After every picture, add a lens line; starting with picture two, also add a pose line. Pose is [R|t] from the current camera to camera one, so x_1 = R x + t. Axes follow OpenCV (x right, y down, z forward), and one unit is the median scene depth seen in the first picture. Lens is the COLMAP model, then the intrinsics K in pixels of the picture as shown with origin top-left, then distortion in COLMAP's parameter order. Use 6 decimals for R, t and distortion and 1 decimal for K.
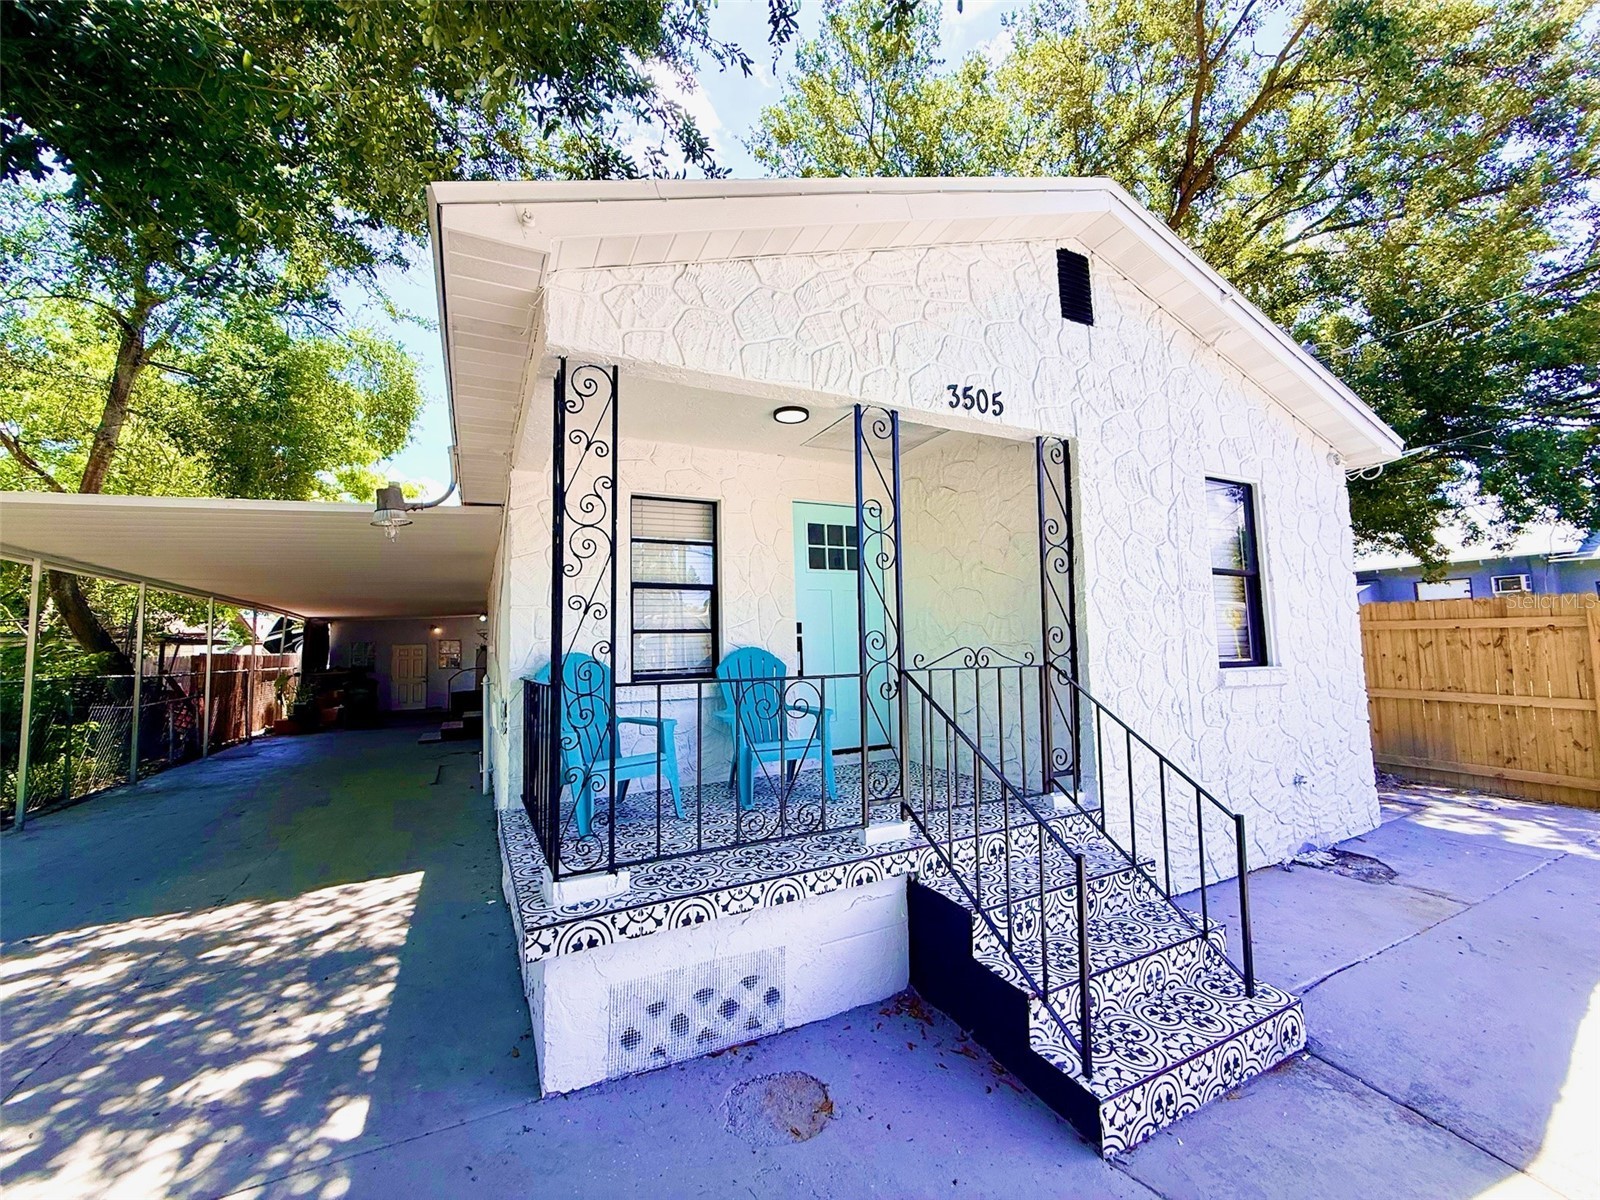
lens RADIAL K [[641.8, 0, 790.0], [0, 641.8, 597.9], [0, 0, 1]] dist [-0.001527, 0.000515]
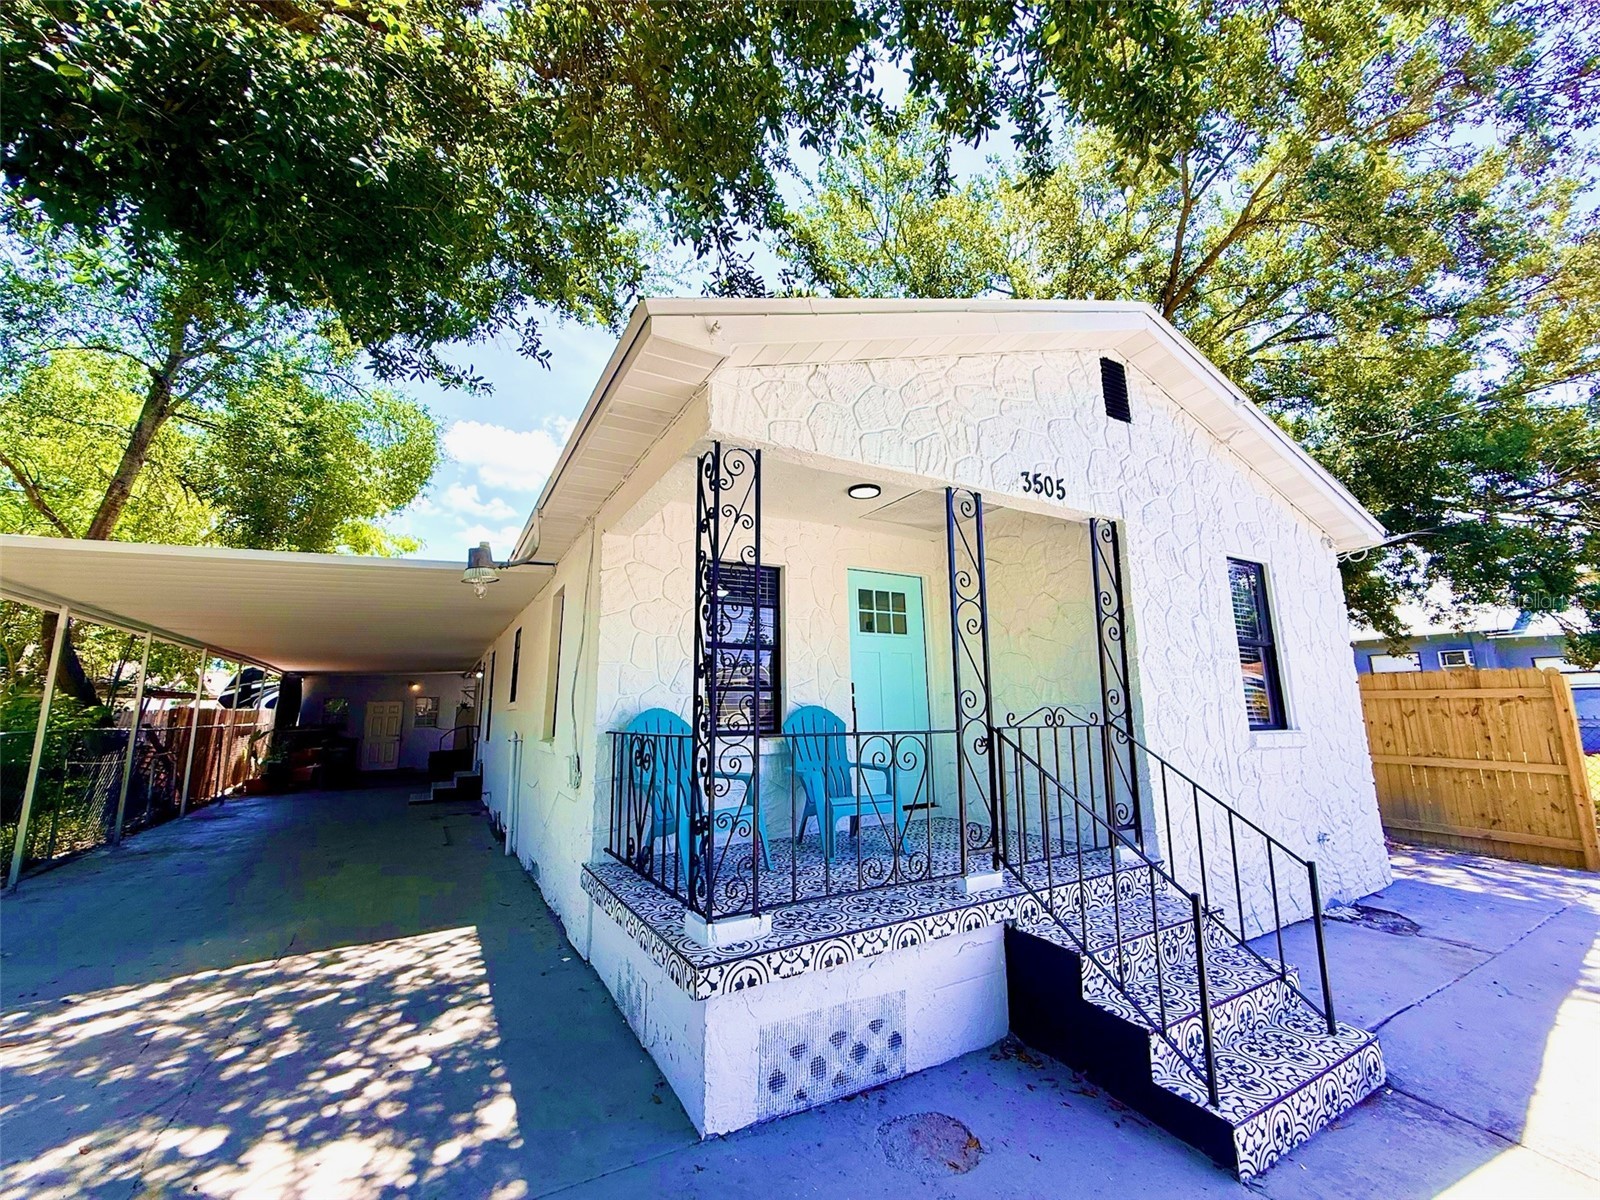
lens RADIAL K [[641.8, 0, 789.4], [0, 641.8, 598.3], [0, 0, 1]] dist [-0.001527, 0.000515]
pose [[0.998455, 0.022524, 0.050791, -0.192031], [-0.017528, 0.995155, -0.096748, 0.005489], [-0.052724, 0.095709, 0.994012, -0.071722]]
